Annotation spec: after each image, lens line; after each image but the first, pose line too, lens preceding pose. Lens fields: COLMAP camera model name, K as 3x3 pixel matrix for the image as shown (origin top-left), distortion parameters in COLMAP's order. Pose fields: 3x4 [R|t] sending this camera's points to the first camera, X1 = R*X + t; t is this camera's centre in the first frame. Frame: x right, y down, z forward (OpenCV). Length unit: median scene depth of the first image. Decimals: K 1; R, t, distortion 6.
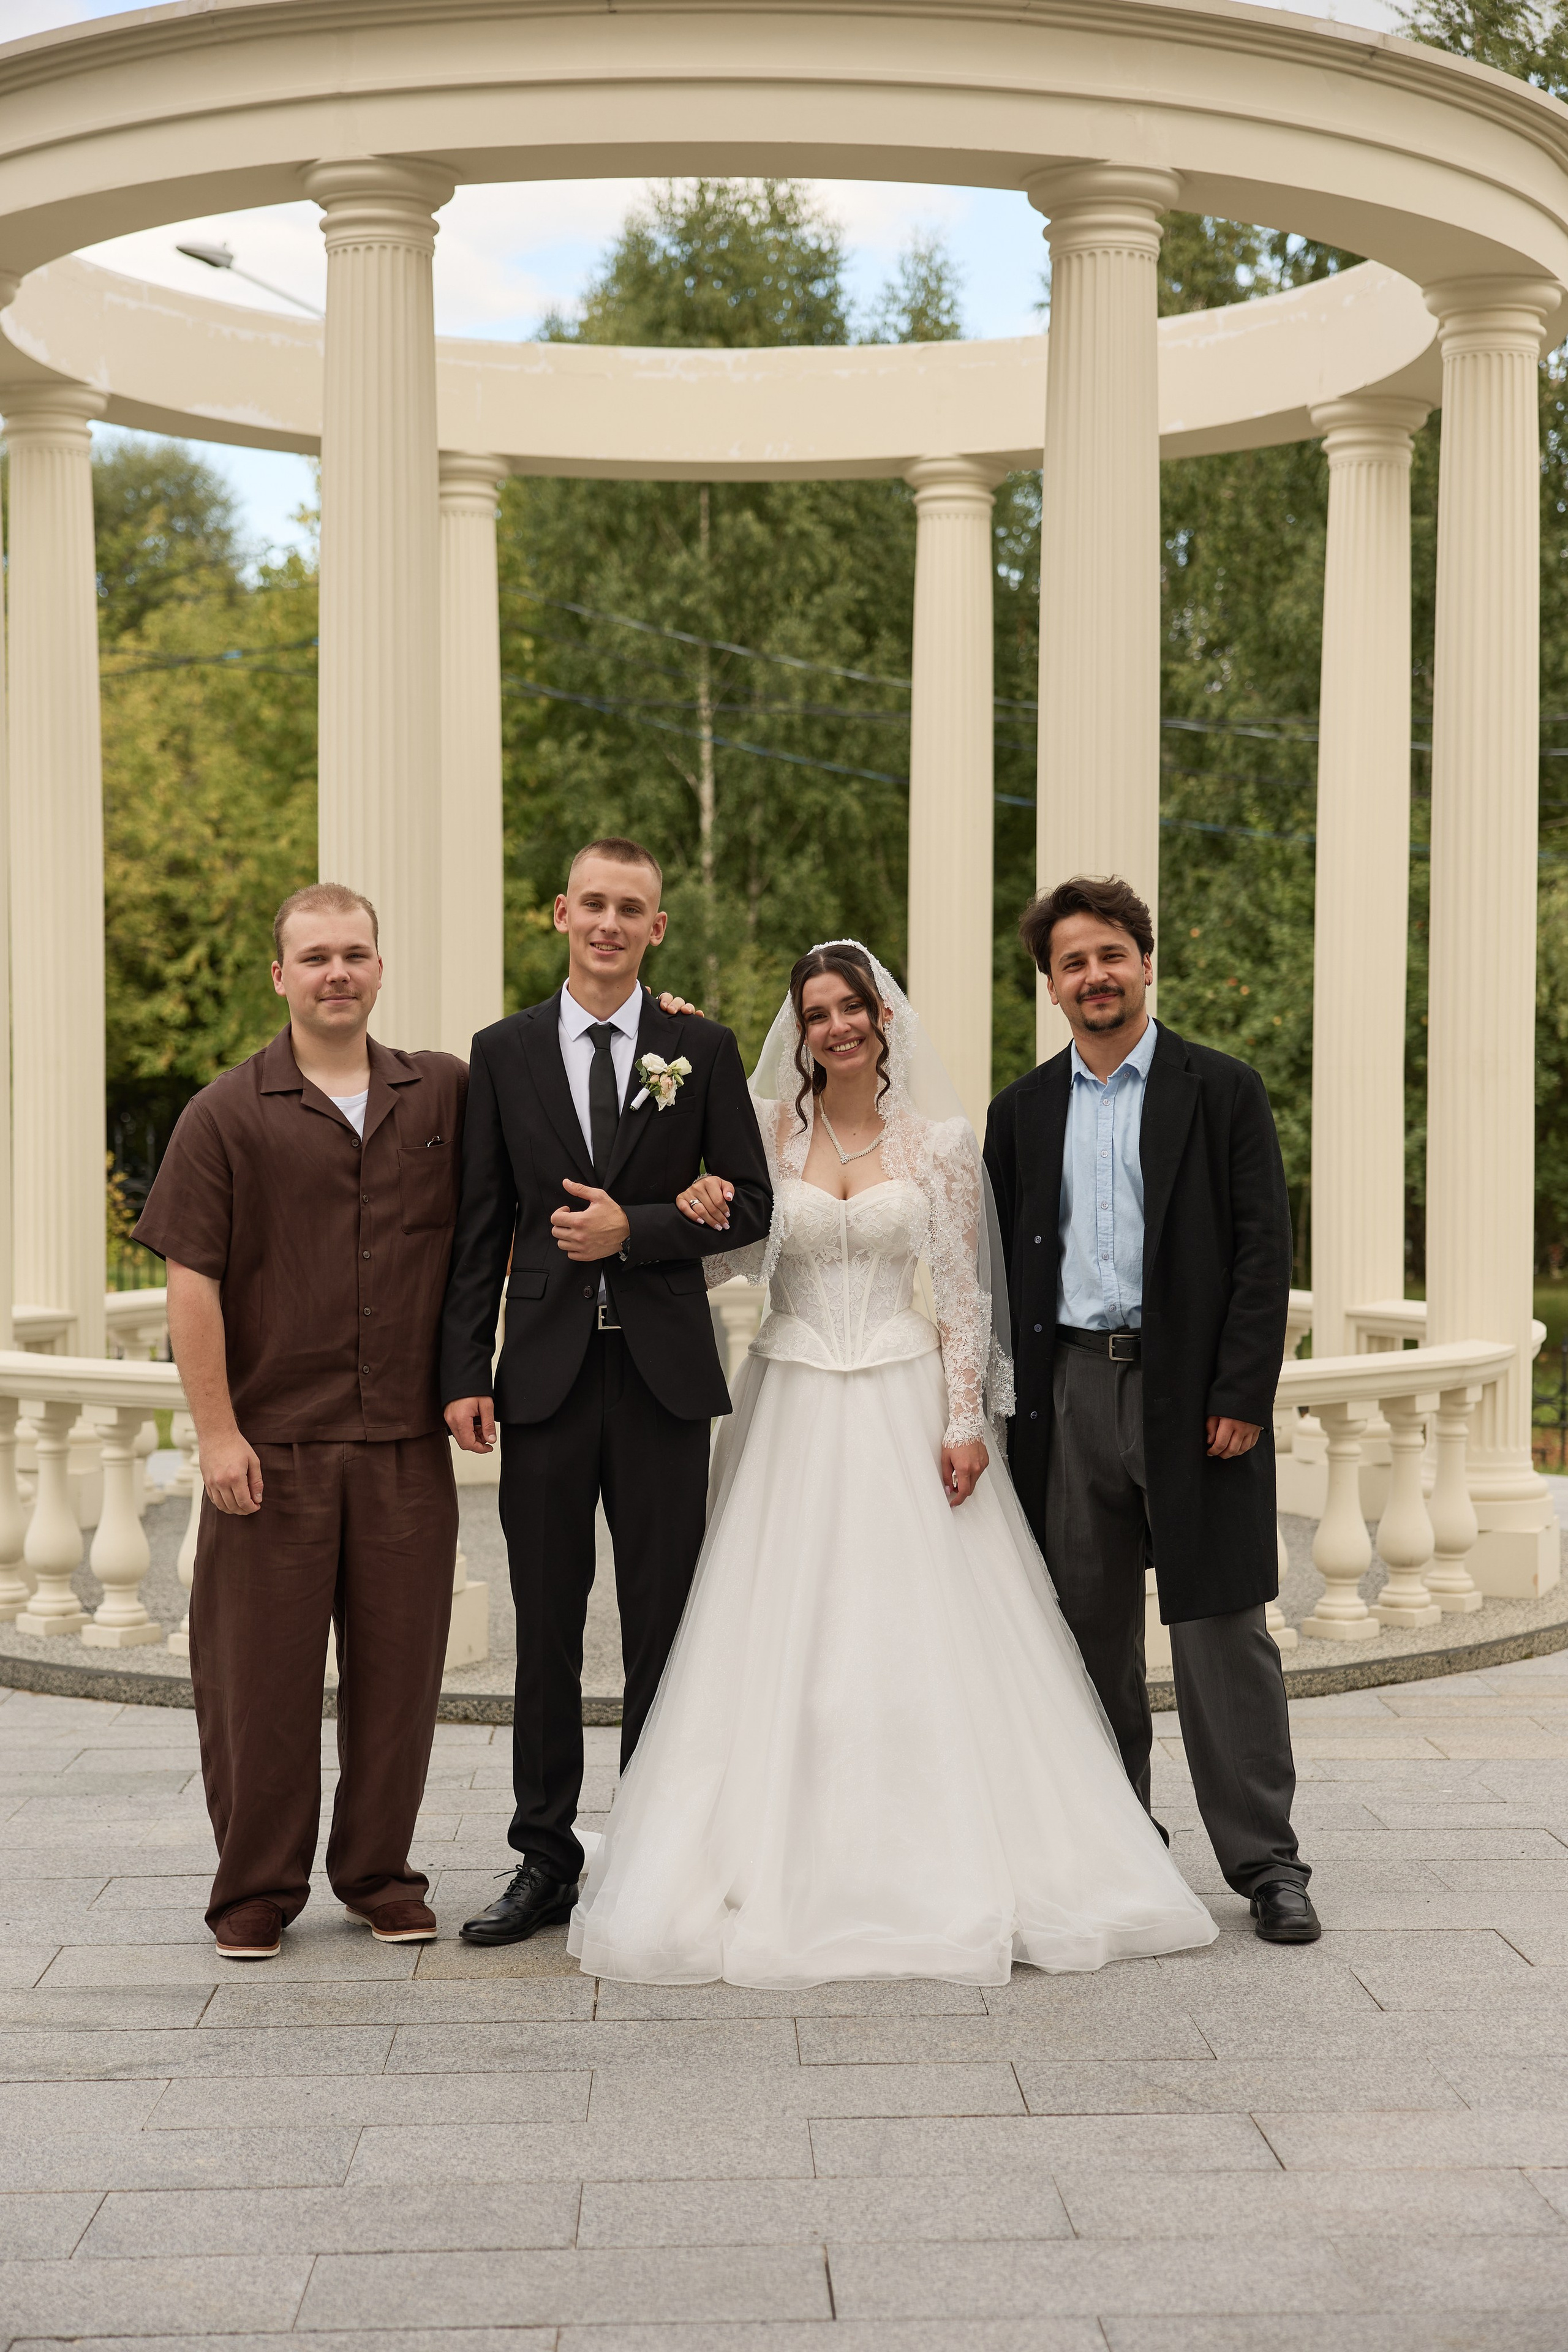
lens RADIAL K [[3801.6, 0, 781.7], [0, 3801.6, 1215.0], [0, 0, 1]] dist [0.015028, -0.029412]
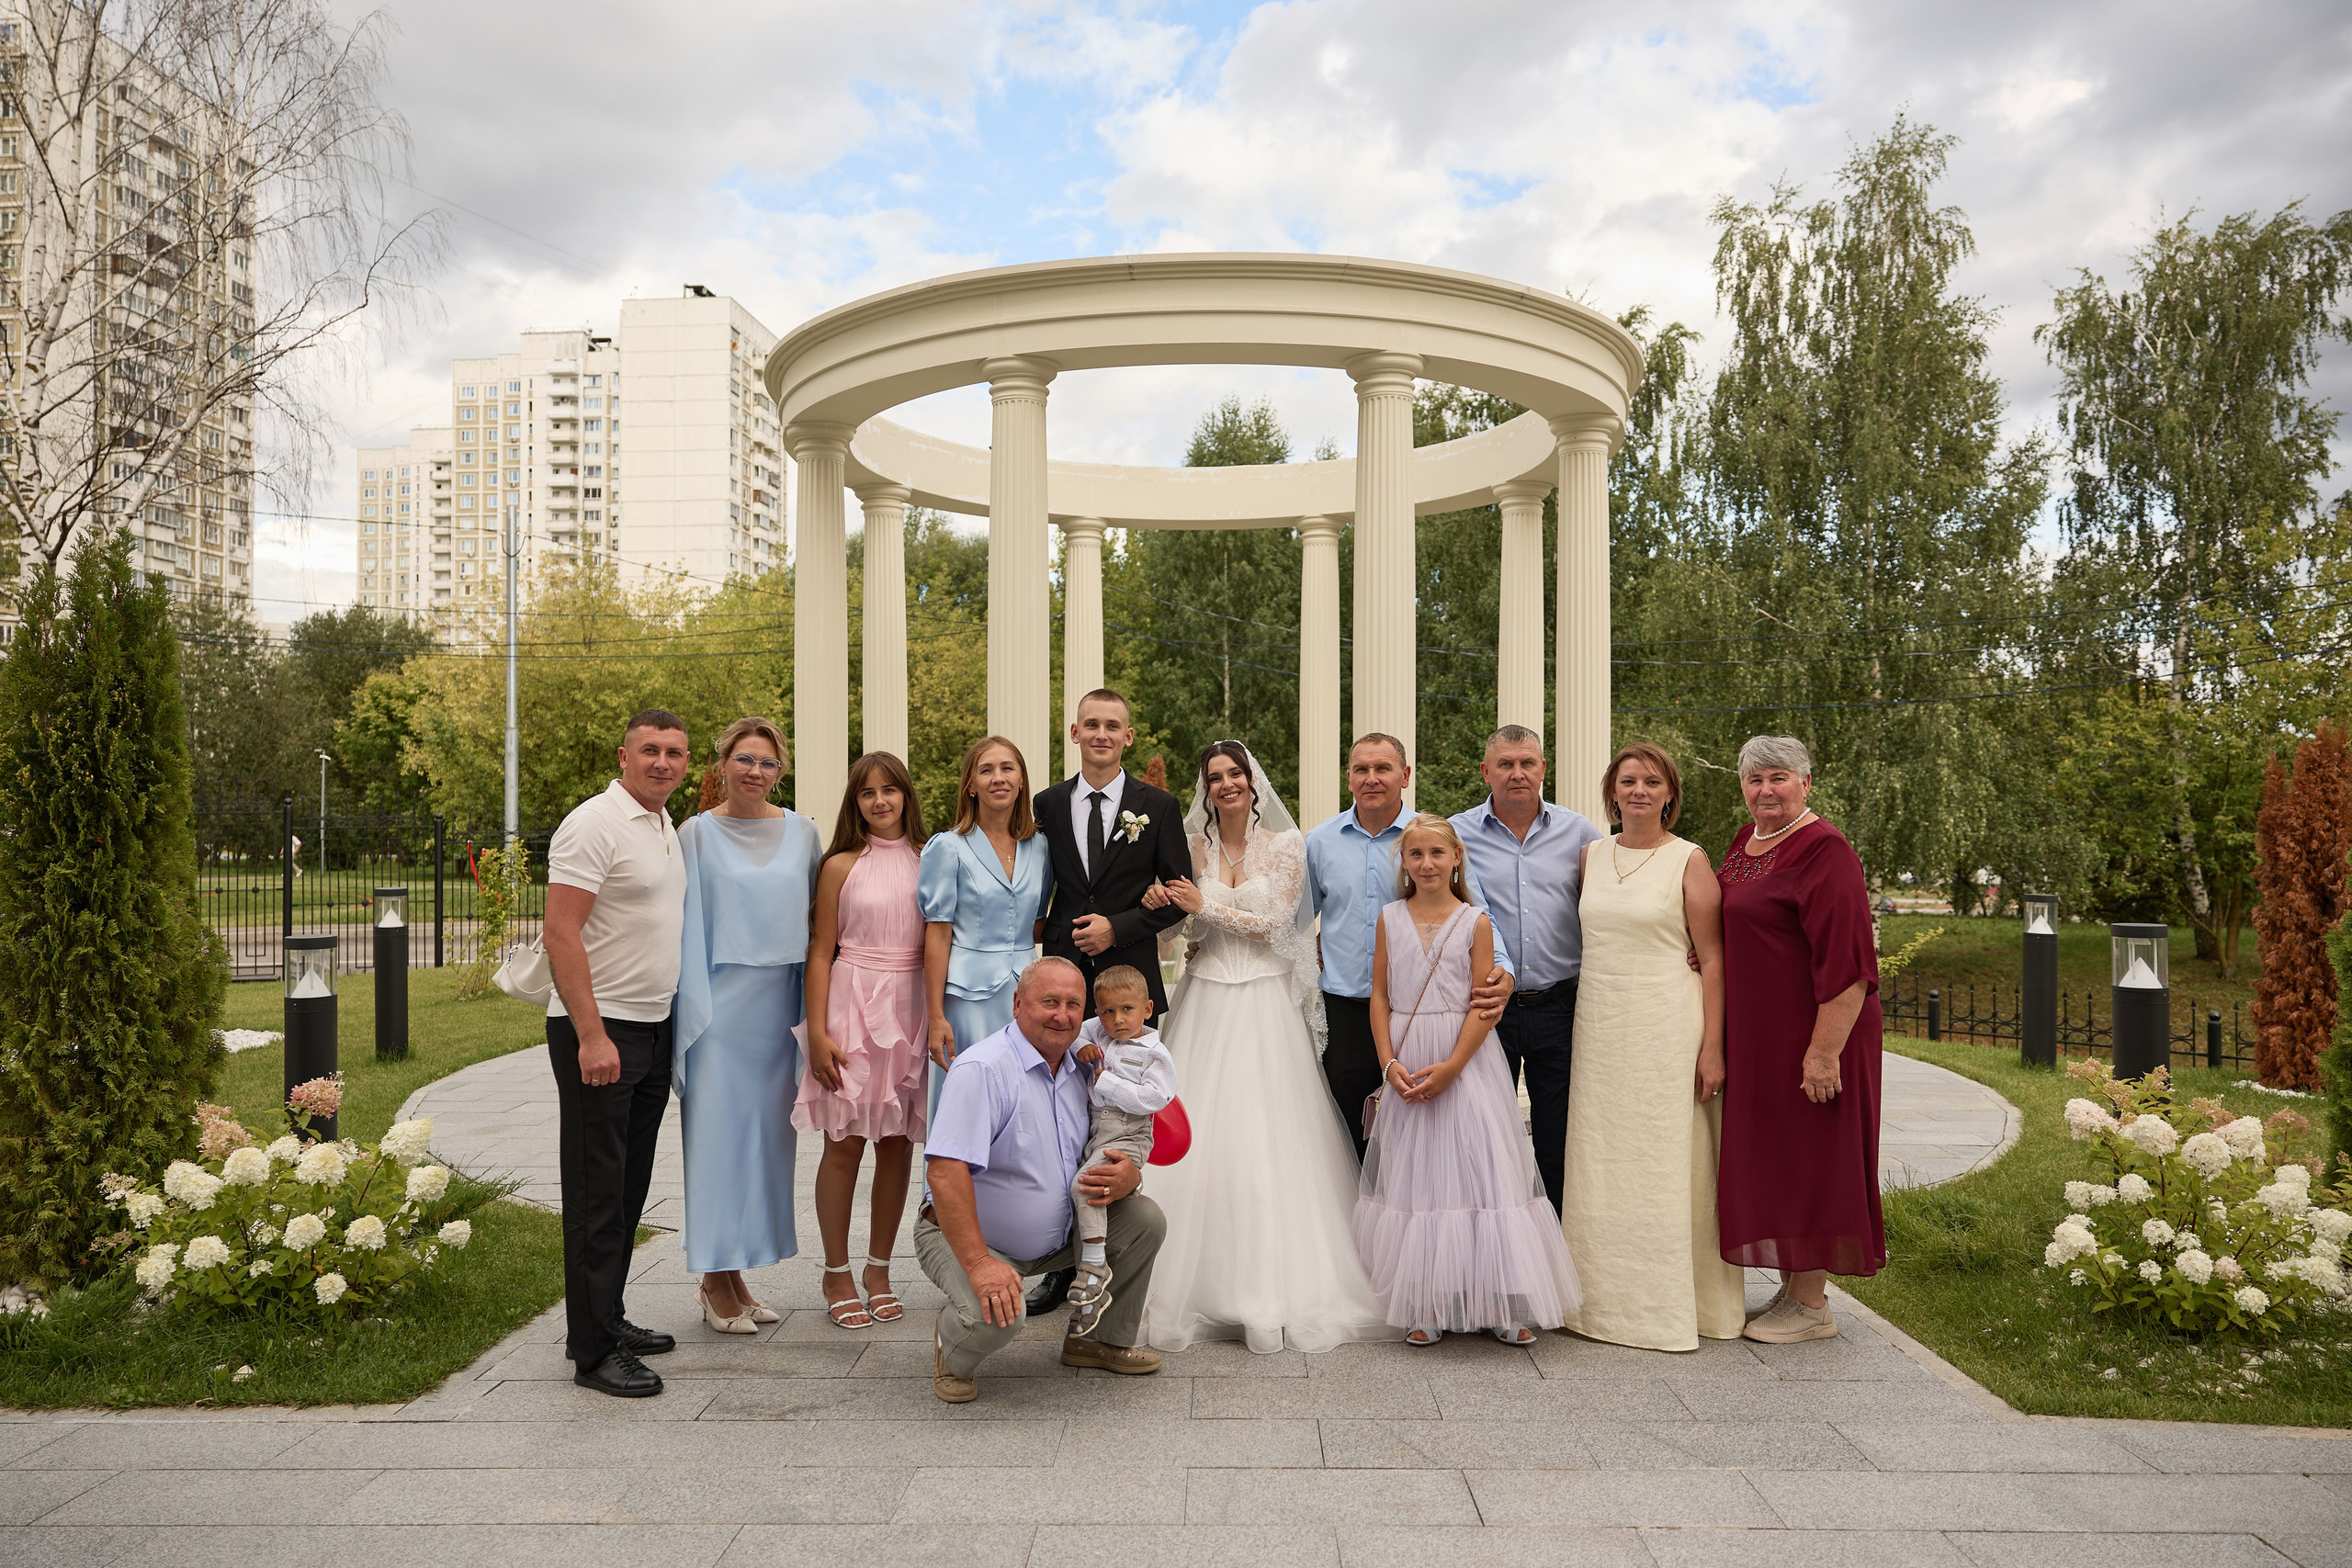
lens RADIAL K [[1635.2, 0, 1162.7], [0, 1635.2, 785.0], [0, 0, 1]] dist [0.002085, -0.005431]
pose [[0.997965, -0.003391, -0.063668, 0.021104], [0.000186, 0.998735, -0.050292, -0.009761], [0.063758, 0.050178, 0.996703, 0.145430]]
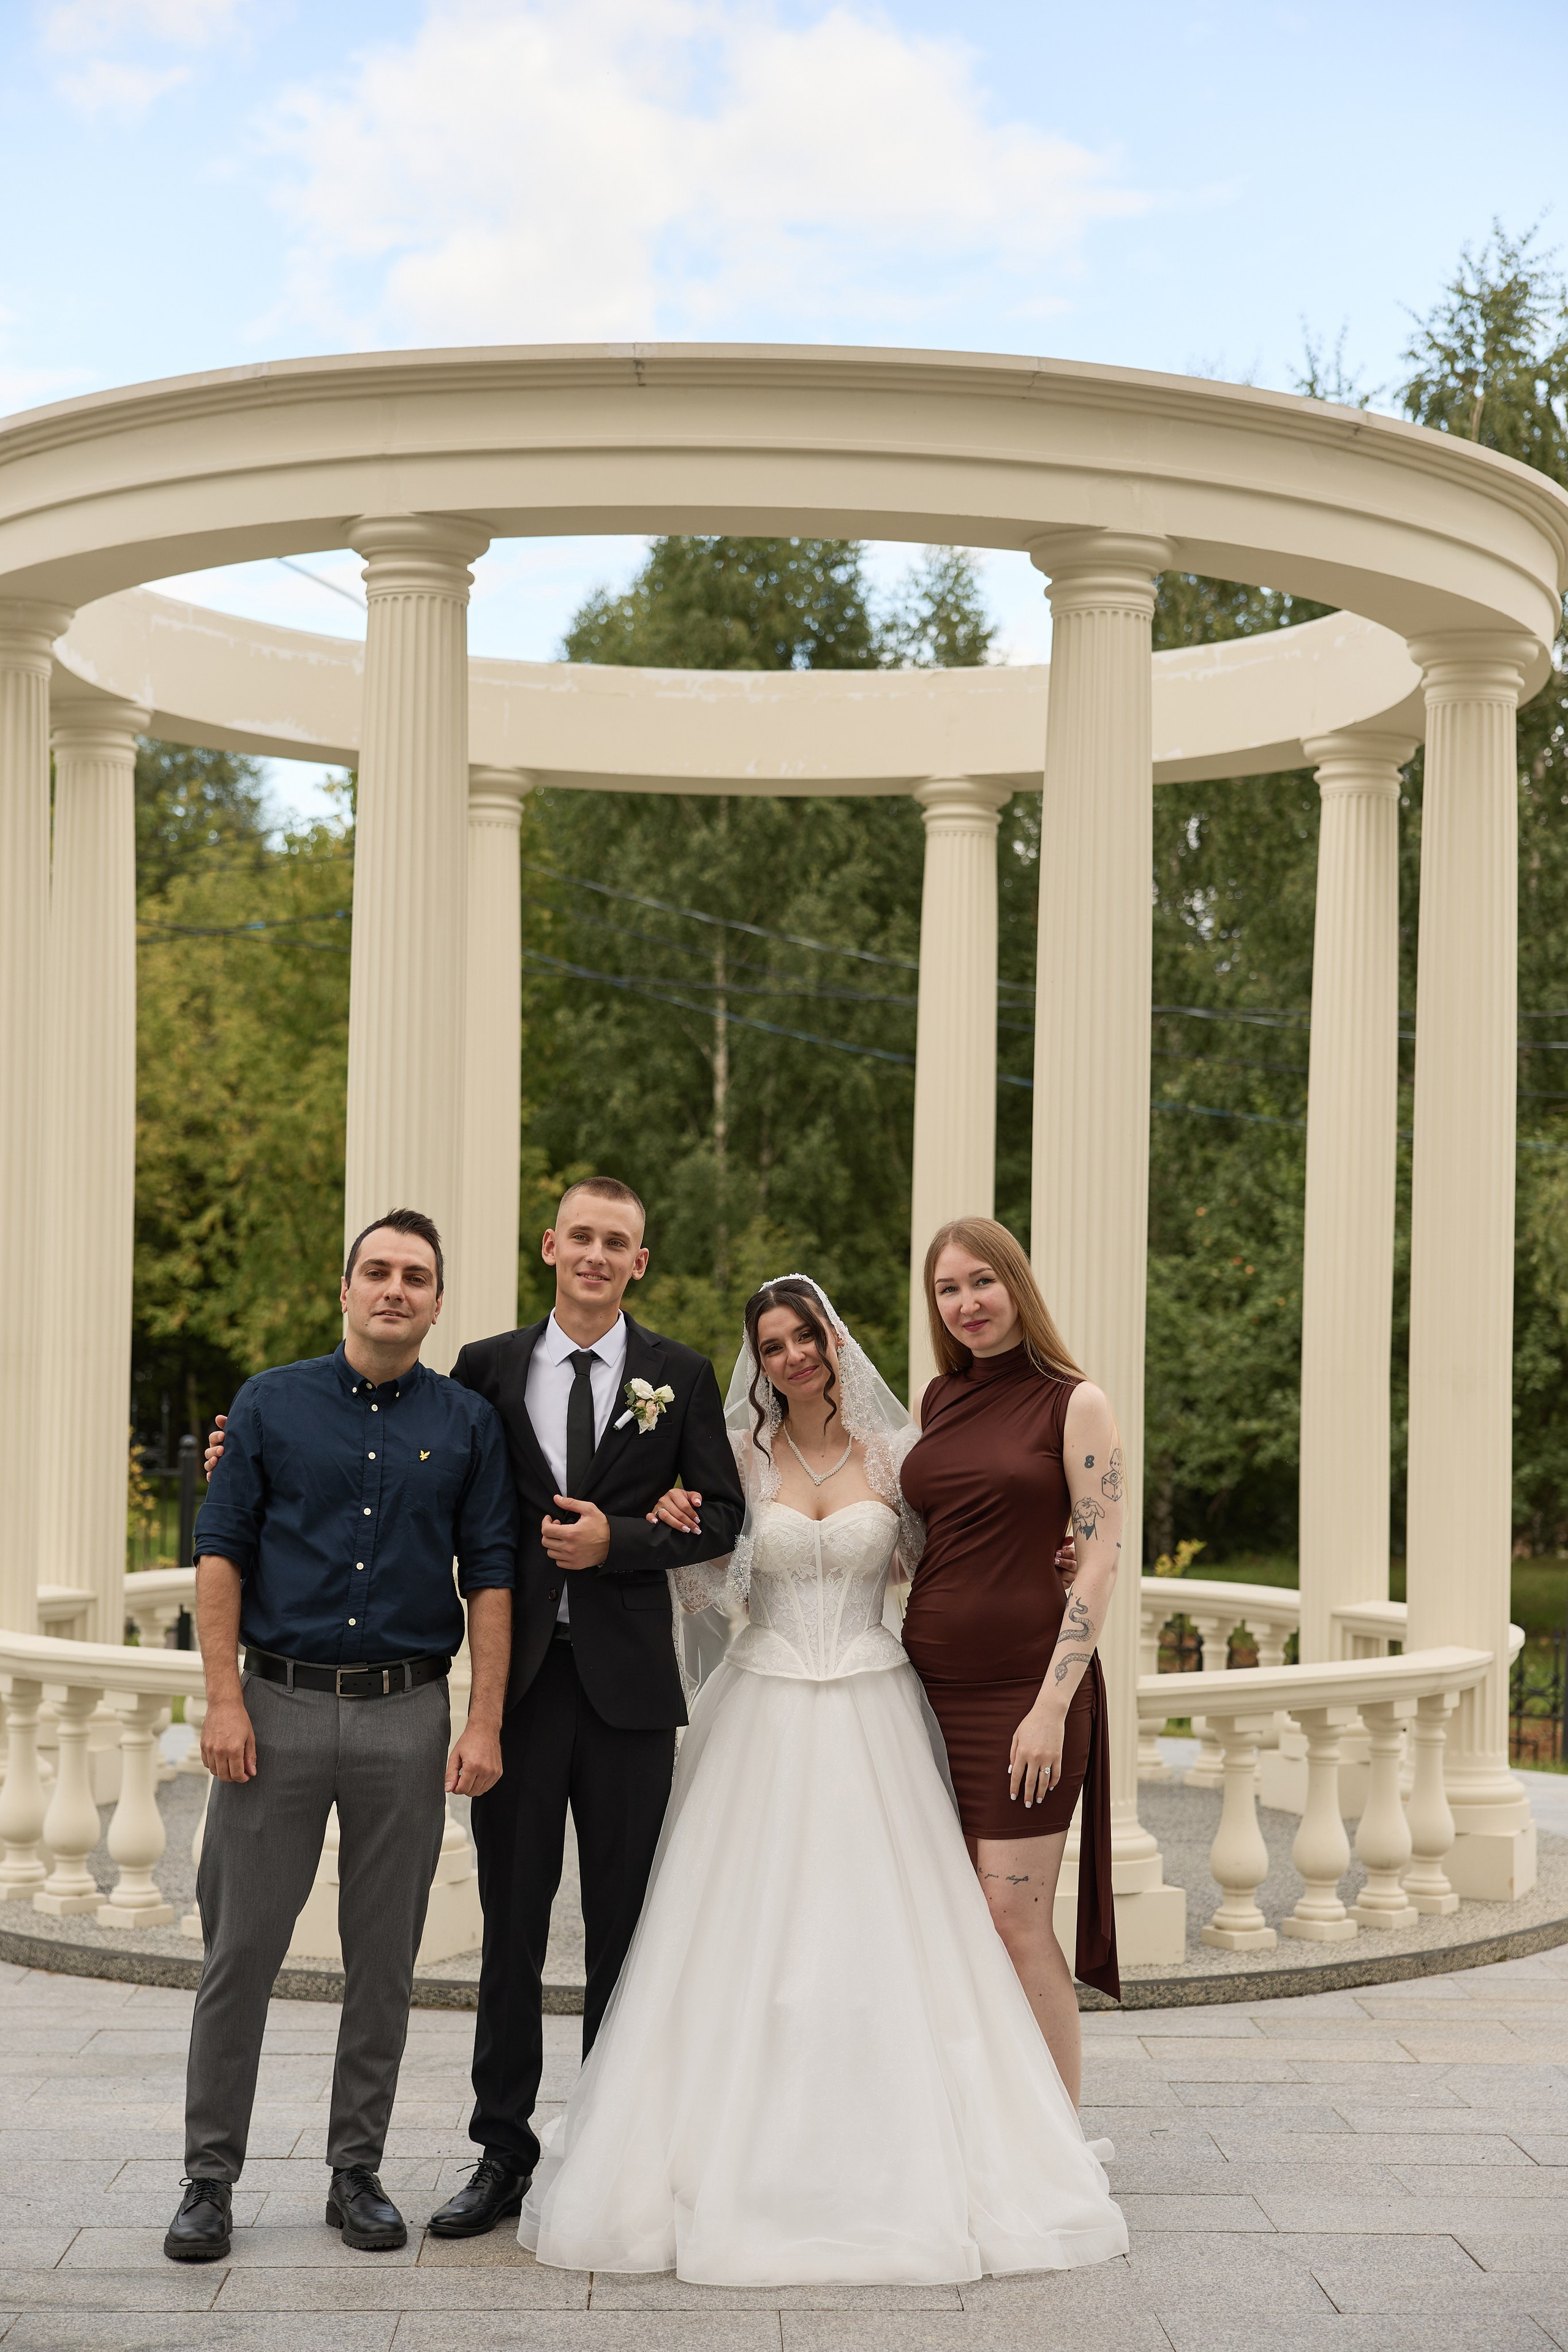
lens RADIAL K [[3811.2, 0, 781.9], [0, 3811.2, 1208.7], [0, 0, 1]] dist [0.018302, -0.029970]
pose [[0.999864, 0.016216, -0.002883, 0.001294], [-0.016378, 0.997429, -0.069764, -0.010834], [0.001744, 0.069801, 0.997559, -0.041618]]
